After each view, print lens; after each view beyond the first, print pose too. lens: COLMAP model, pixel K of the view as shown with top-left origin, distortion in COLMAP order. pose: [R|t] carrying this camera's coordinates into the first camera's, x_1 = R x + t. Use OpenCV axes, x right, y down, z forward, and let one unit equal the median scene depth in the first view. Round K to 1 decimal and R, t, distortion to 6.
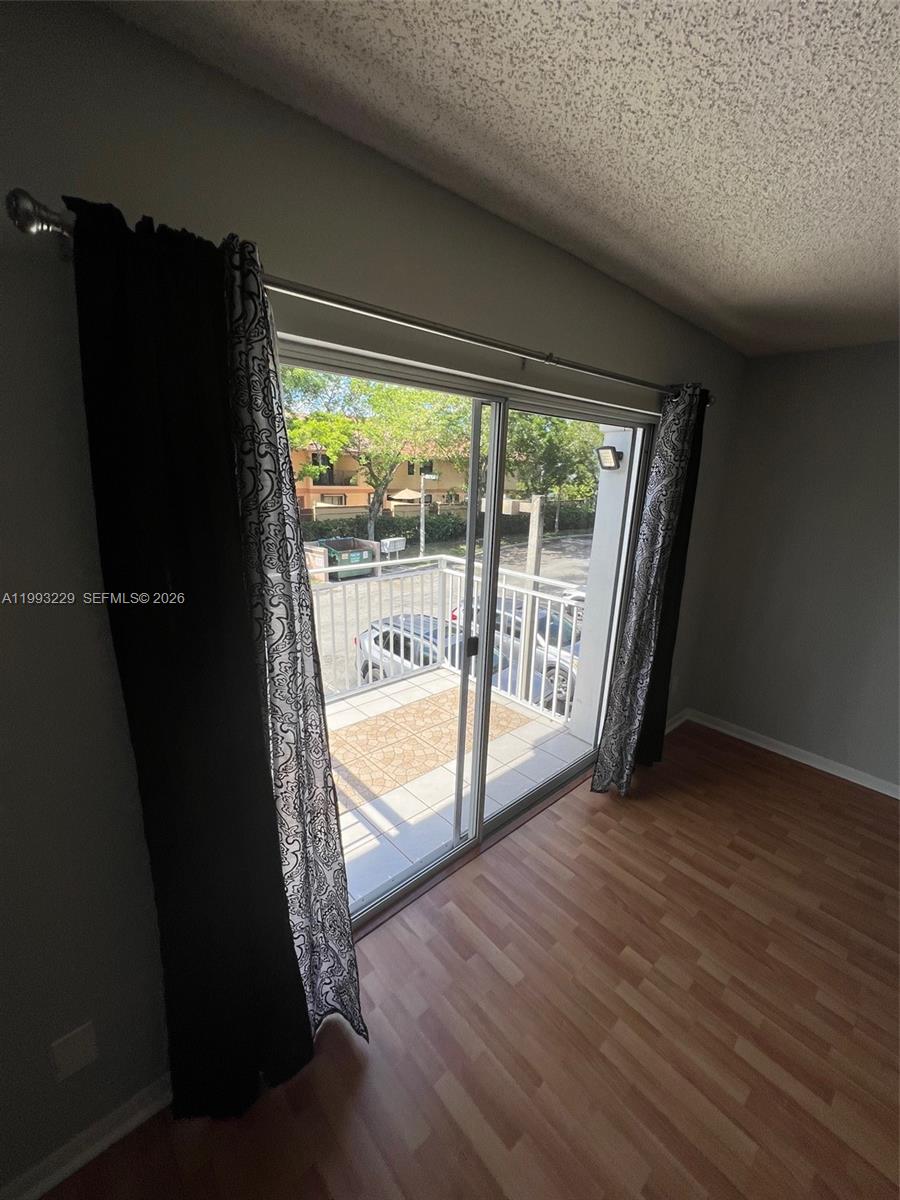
lens RADIAL K [[480.7, 0, 454.6], [0, 480.7, 599.3], [0, 0, 1]] dist [-0.000924, -0.000171]
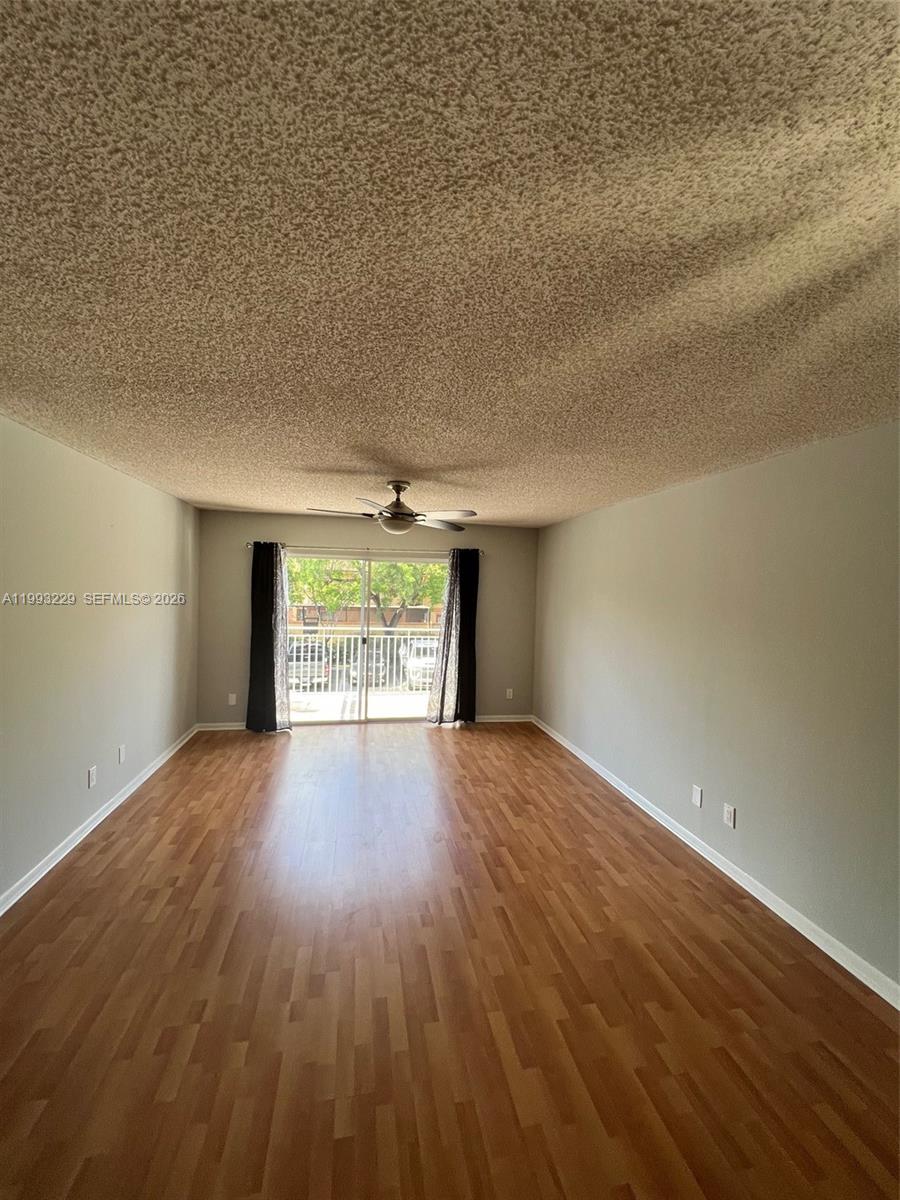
lens RADIAL K [[480.7, 0, 454.6], [0, 480.7, 599.3], [0, 0, 1]] dist [-0.000924, -0.000171]
pose [[0.863578, 0.004477, -0.504195, 2.259329], [-0.125849, 0.970226, -0.206938, 0.441148], [0.488257, 0.242159, 0.838430, -1.388065]]
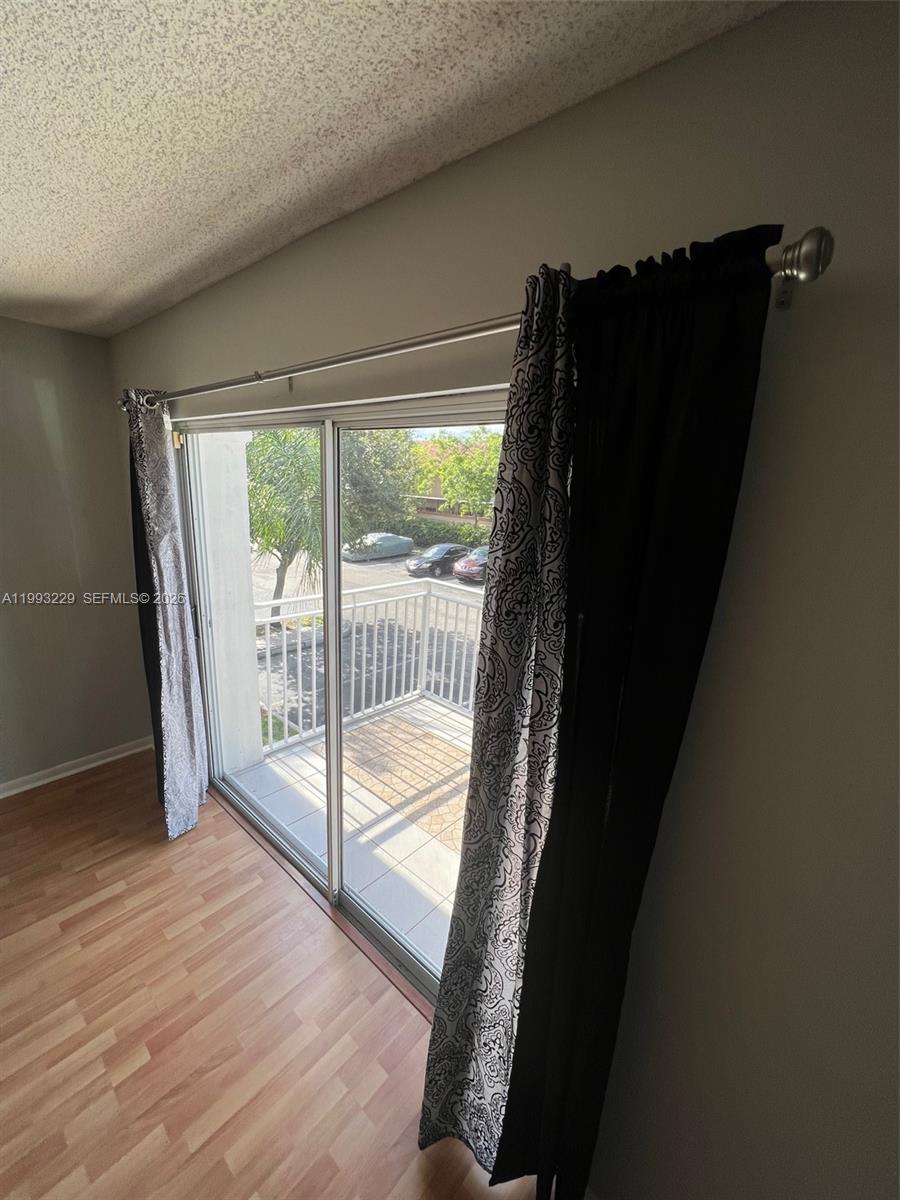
lens RADIAL K [[480.7, 0, 454.6], [0, 480.7, 599.3], [0, 0, 1]] dist [-0.000924, -0.000171]
pose [[0.101458, 0.214790, -0.971376, 1.111122], [-0.275037, 0.944414, 0.180102, -0.358019], [0.956065, 0.248892, 0.154893, 1.237897]]
